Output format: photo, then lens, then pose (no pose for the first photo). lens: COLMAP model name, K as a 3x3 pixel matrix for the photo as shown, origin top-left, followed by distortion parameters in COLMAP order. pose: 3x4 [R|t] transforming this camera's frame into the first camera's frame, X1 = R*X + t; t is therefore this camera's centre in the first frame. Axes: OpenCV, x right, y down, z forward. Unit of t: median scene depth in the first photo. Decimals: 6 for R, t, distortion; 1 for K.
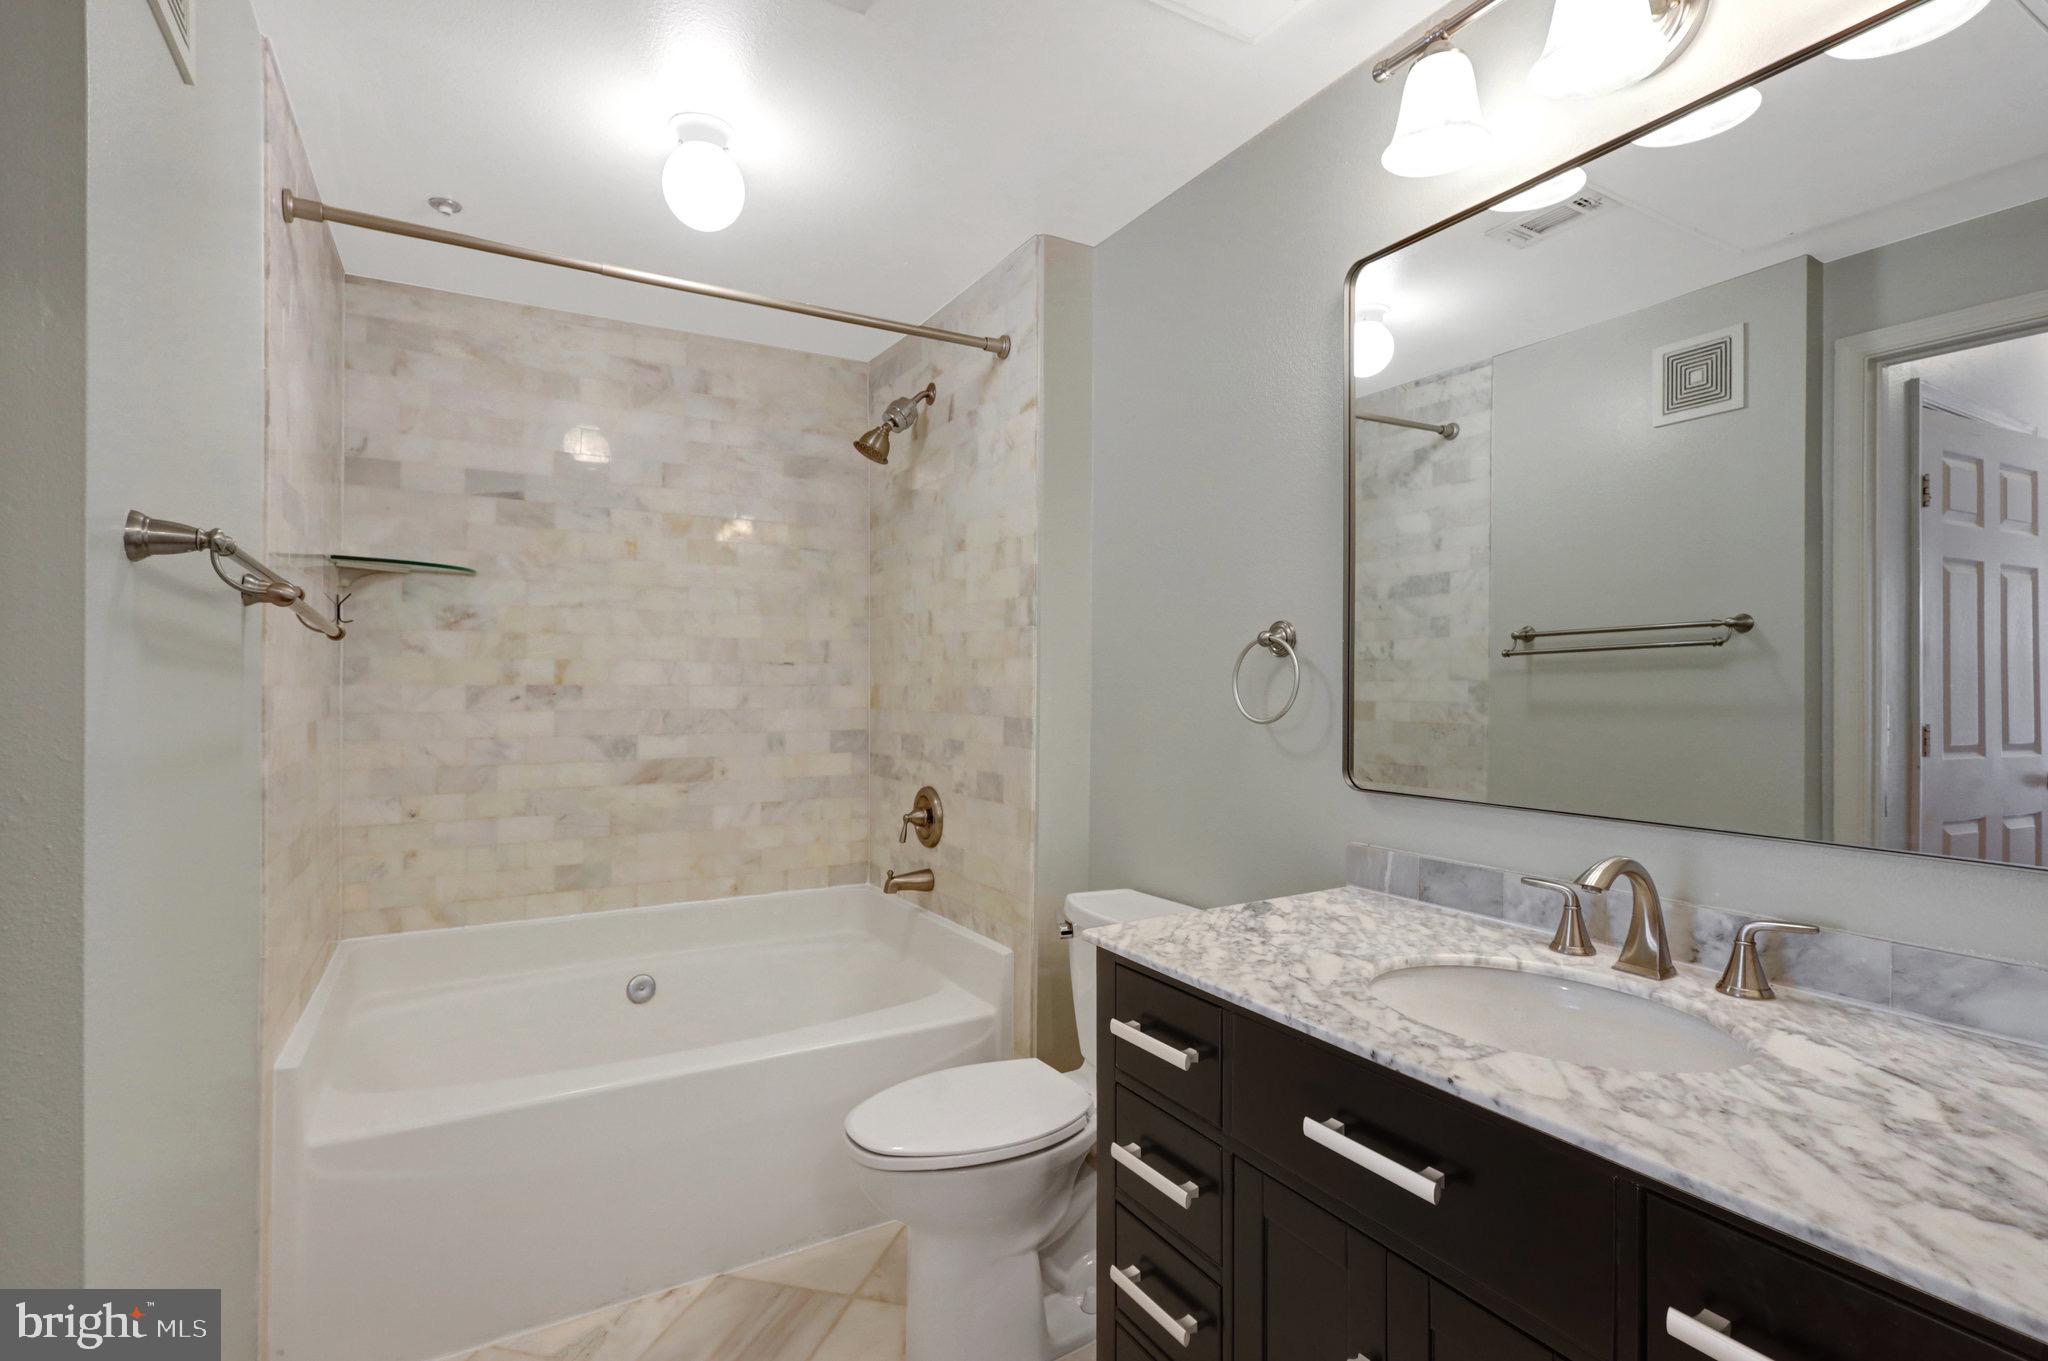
lens RADIAL K [[961.3, 0, 1025.5], [0, 961.3, 687.9], [0, 0, 1]] dist [-0.001103, 0.000226]
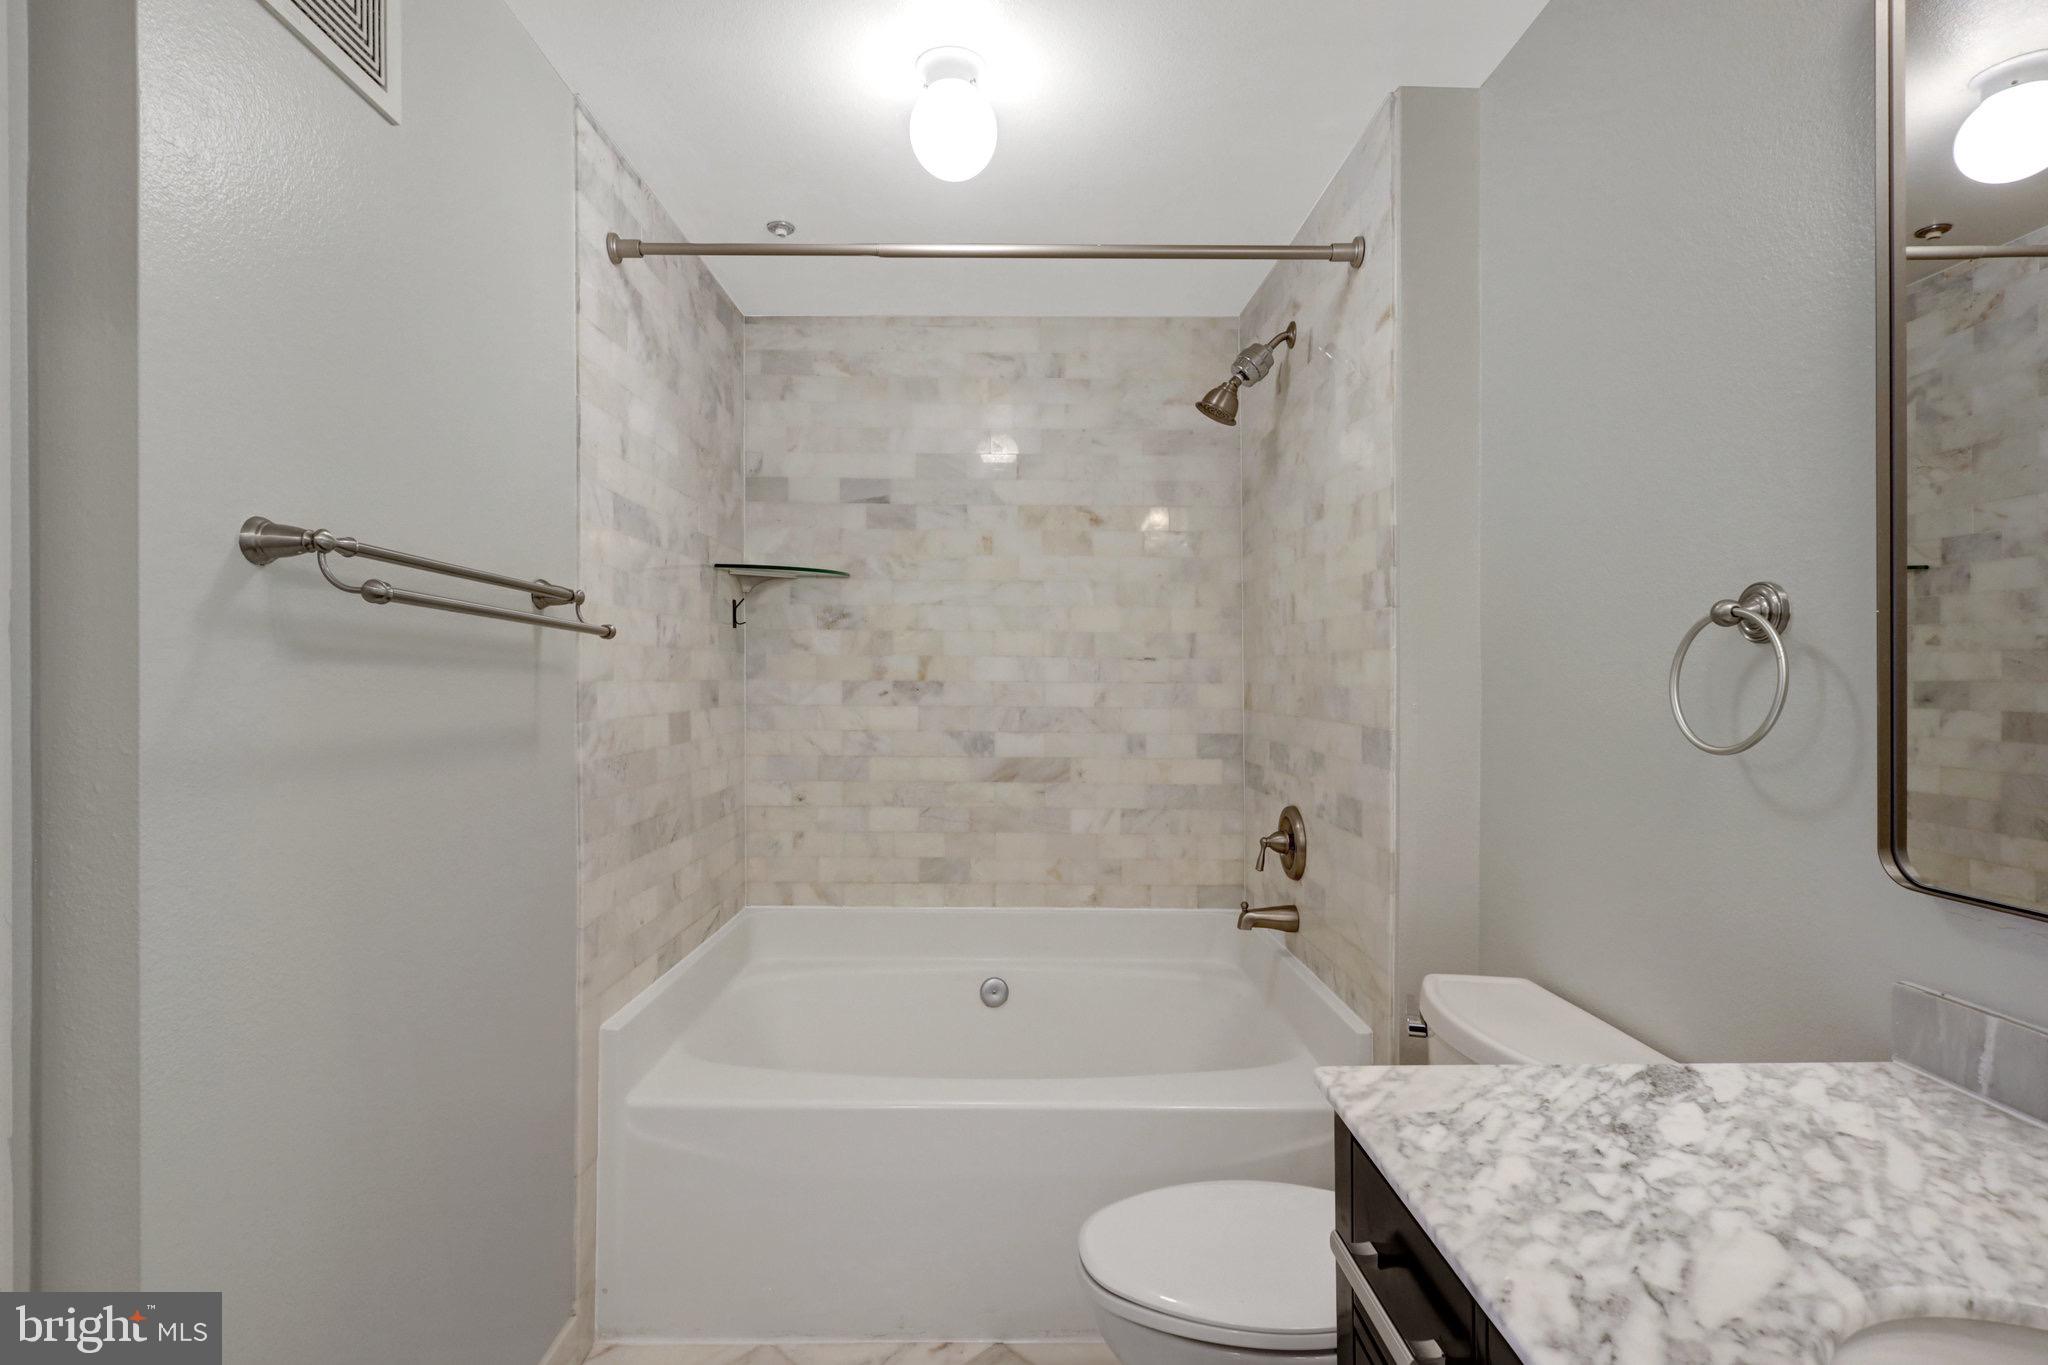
lens RADIAL K [[945.4, 0, 1014.0], [0, 945.4, 668.1], [0, 0, 1]] dist [-0.011050, 0.002048]
pose [[0.864903, -0.000272, -0.501940, 0.114671], [-0.007843, 0.999870, -0.014056, -0.003659], [0.501879, 0.016094, 0.864788, 0.194023]]
